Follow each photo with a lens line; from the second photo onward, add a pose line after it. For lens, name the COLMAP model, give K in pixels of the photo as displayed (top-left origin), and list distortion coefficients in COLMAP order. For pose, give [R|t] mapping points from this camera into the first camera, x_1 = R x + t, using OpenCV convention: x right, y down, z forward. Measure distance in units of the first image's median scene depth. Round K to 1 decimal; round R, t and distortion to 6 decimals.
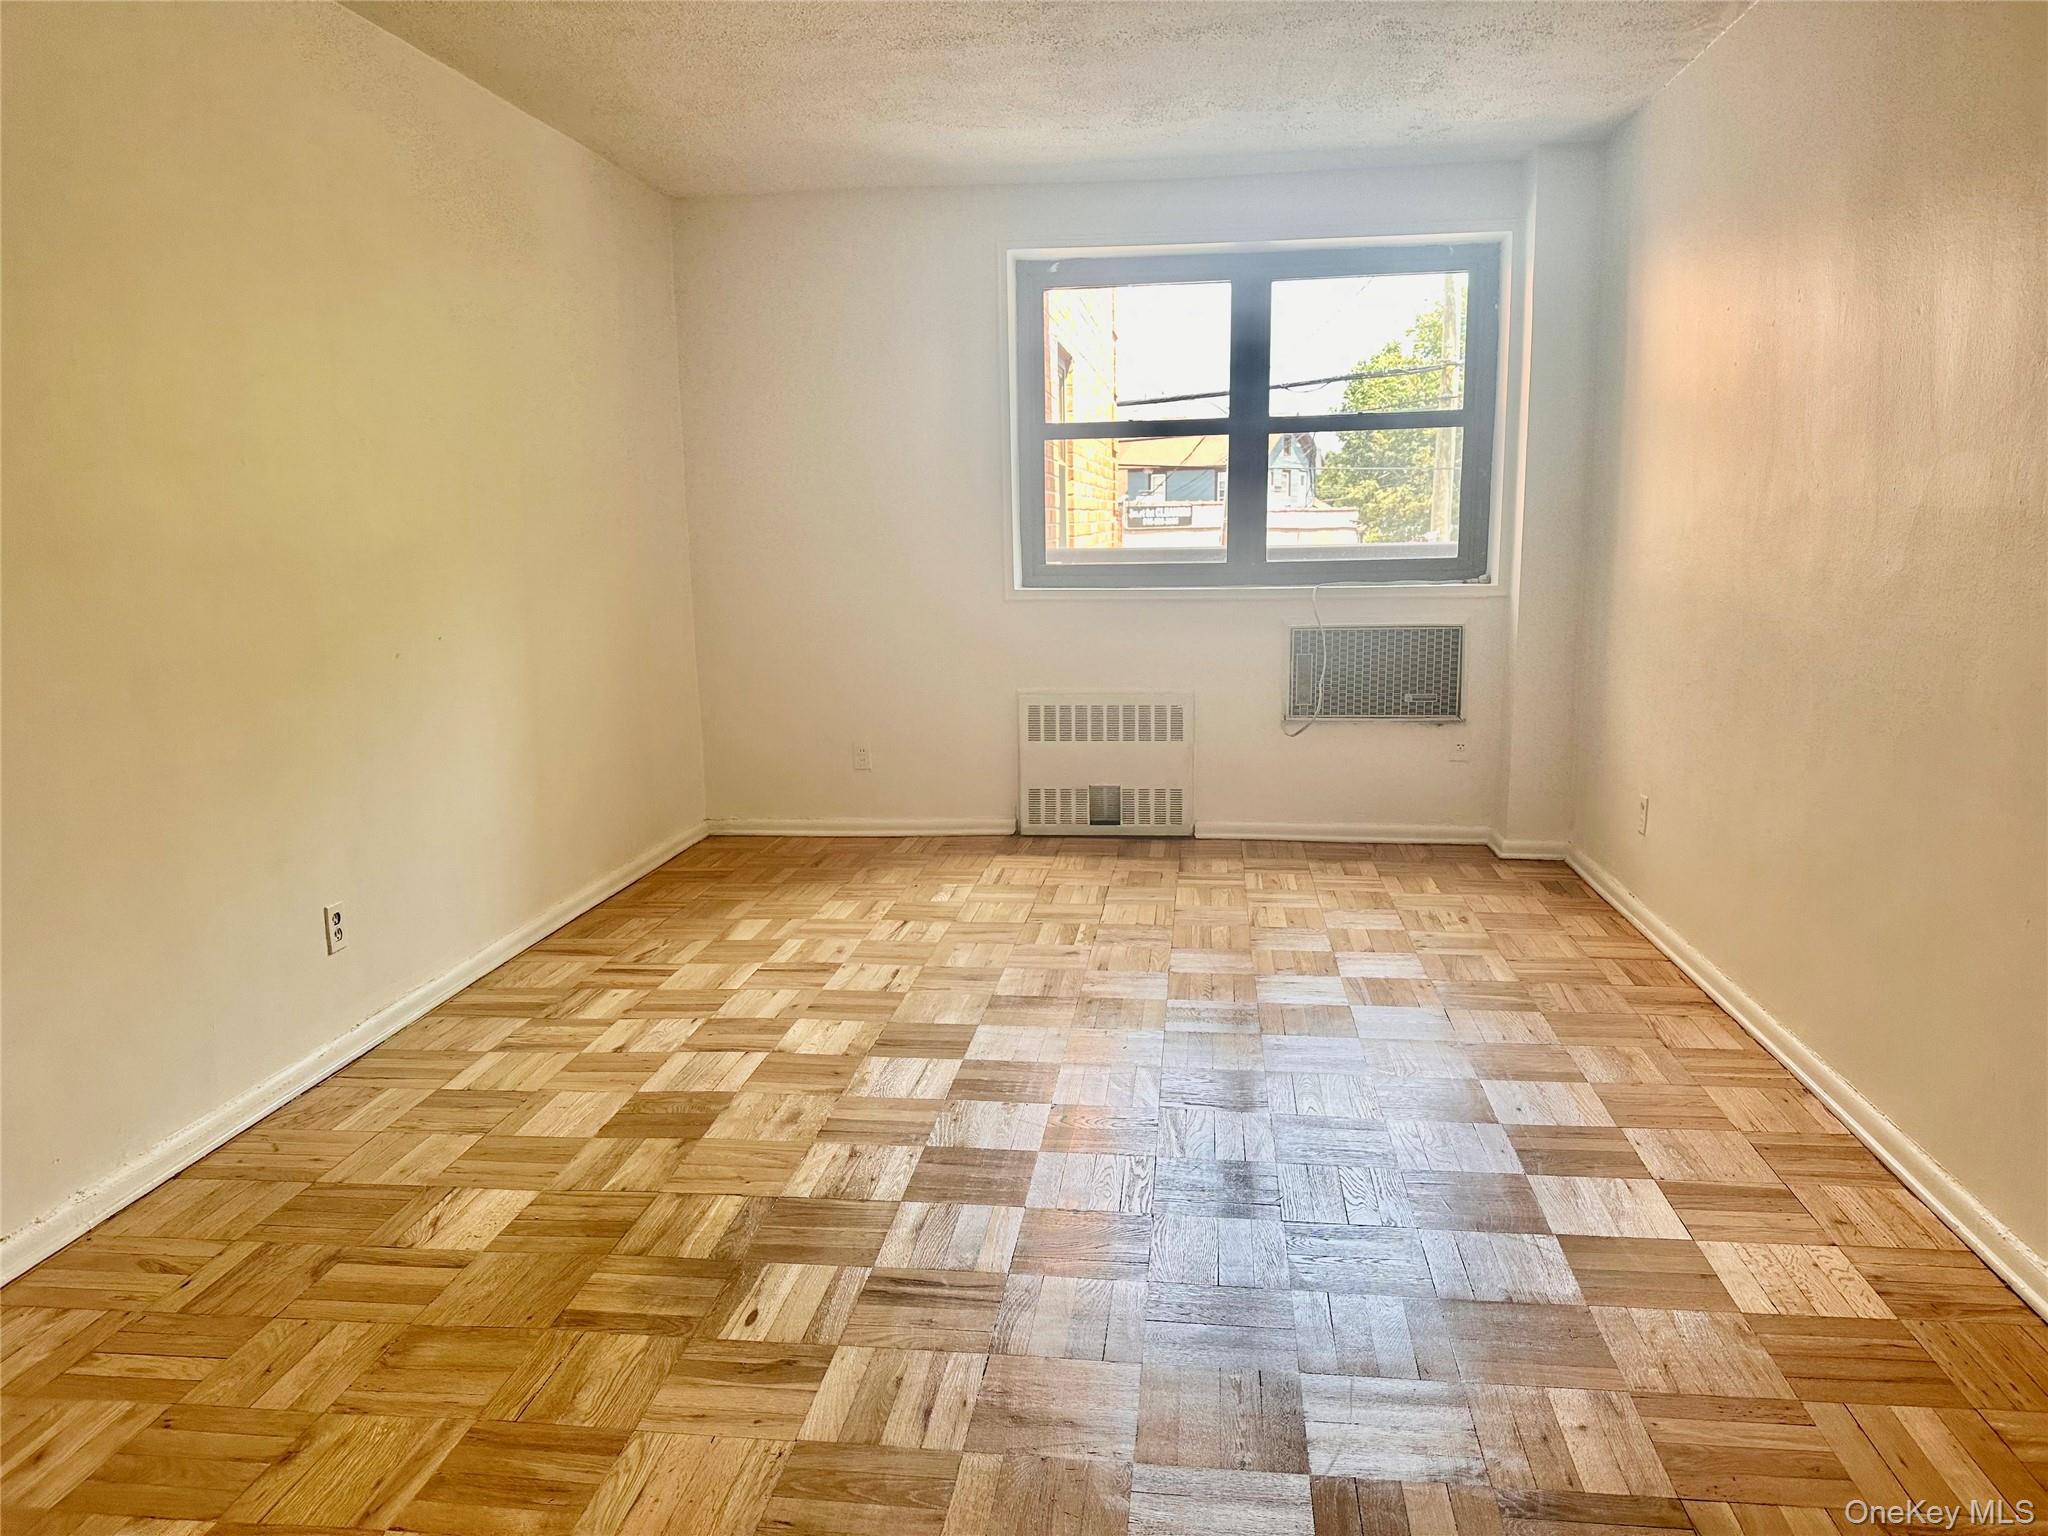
lens RADIAL K [[1442.3, 0, 1024.0], [0, 1442.3, 768.0], [0, 0, 1]] dist [0.169009, -0.336520]
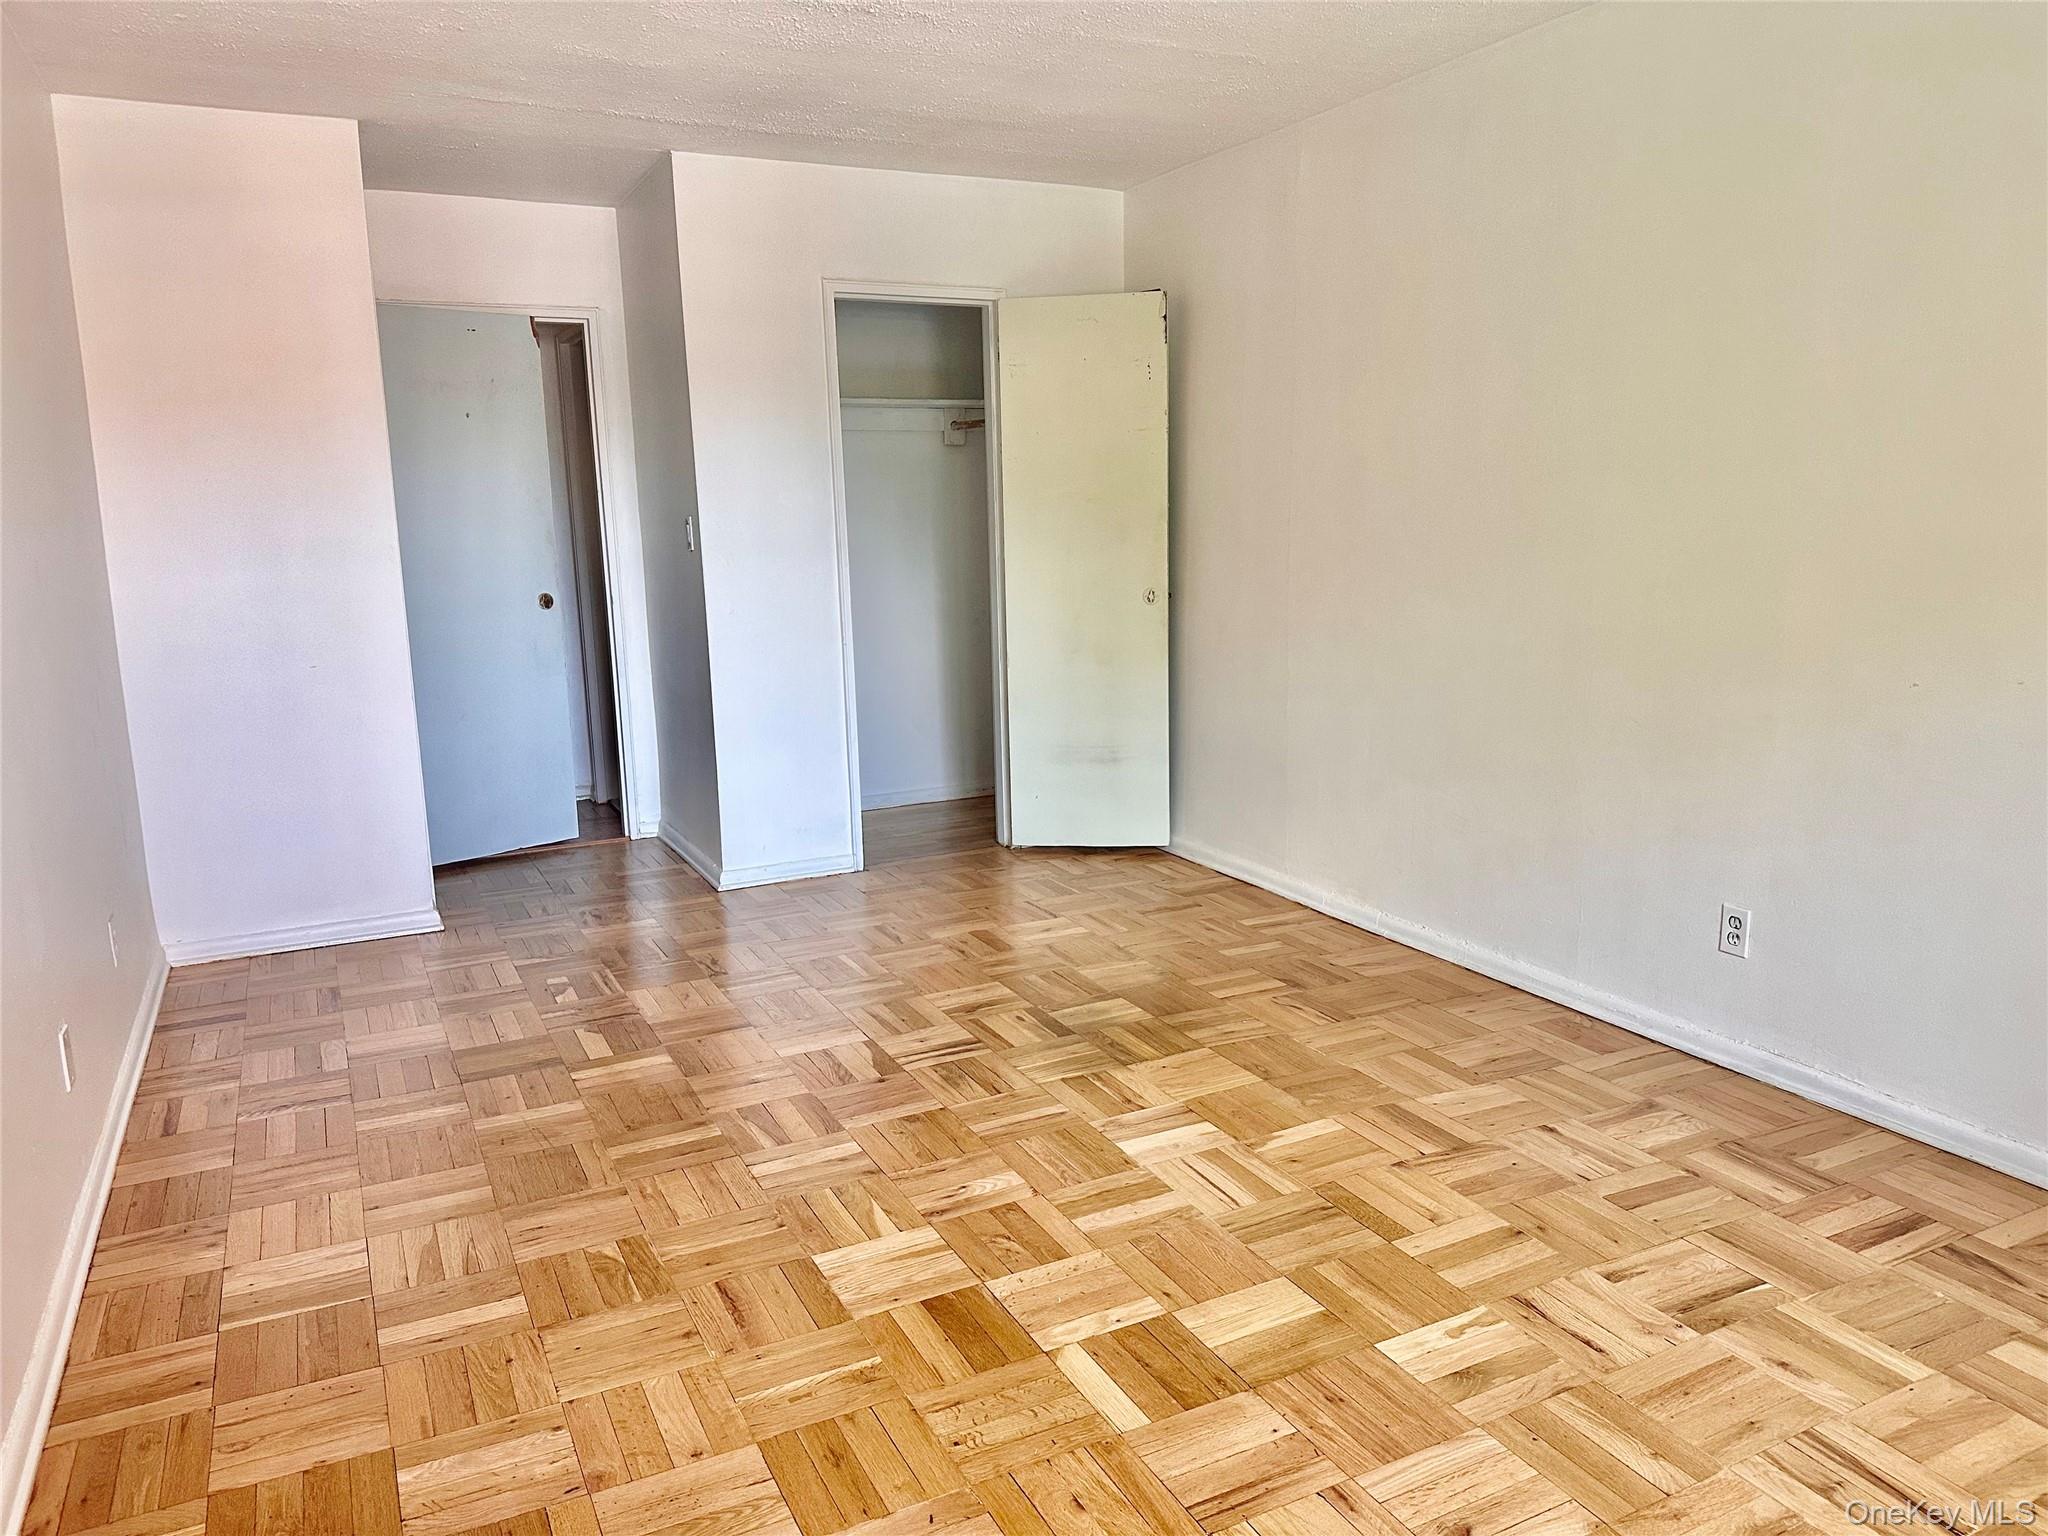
lens RADIAL K [[1442.3, 0, 1024.0], [0, 1442.3, 768.0], [0, 0, 1]] dist [0.169009, -0.336520]
pose [[-0.832559, 0.134326, -0.537403, 0.431409], [-0.060014, 0.942569, 0.328575, -0.283305], [0.550676, 0.305809, -0.776683, 1.454756]]
